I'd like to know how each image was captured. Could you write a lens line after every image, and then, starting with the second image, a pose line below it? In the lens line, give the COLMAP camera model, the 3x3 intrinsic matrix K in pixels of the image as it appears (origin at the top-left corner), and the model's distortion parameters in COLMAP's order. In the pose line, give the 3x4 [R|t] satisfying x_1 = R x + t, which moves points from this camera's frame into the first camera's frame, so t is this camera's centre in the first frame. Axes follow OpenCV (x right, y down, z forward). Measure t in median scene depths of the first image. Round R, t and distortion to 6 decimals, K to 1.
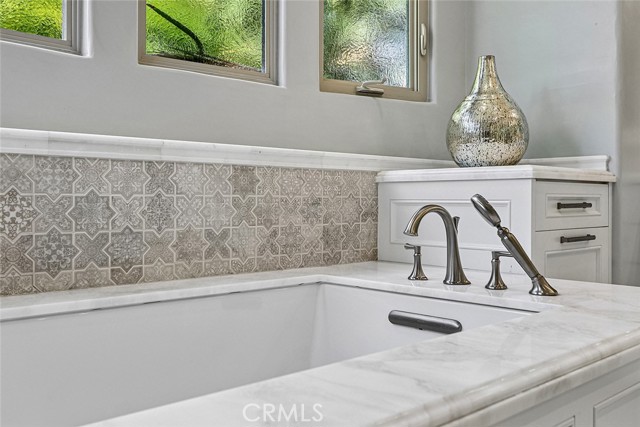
lens RADIAL K [[612.8, 0, 321.9], [0, 612.8, 191.7], [0, 0, 1]] dist [0.016071, 0.005183]
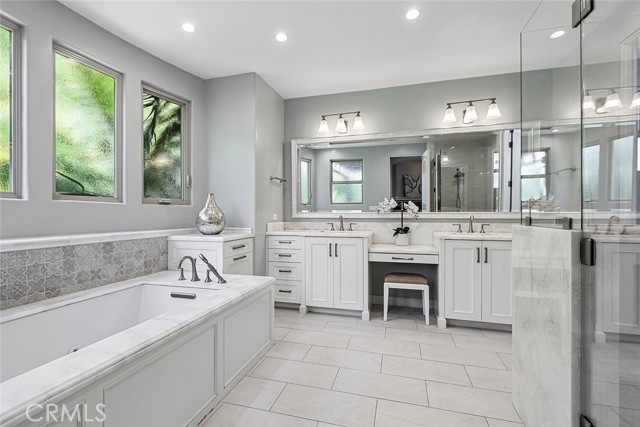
lens RADIAL K [[292.3, 0, 314.0], [0, 292.3, 212.3], [0, 0, 1]] dist [-0.001180, -0.000682]
pose [[0.858654, -0.003672, 0.512542, -0.015014], [-0.002070, 0.999941, 0.010632, -0.181344], [-0.512551, -0.010190, 0.858596, -0.475597]]
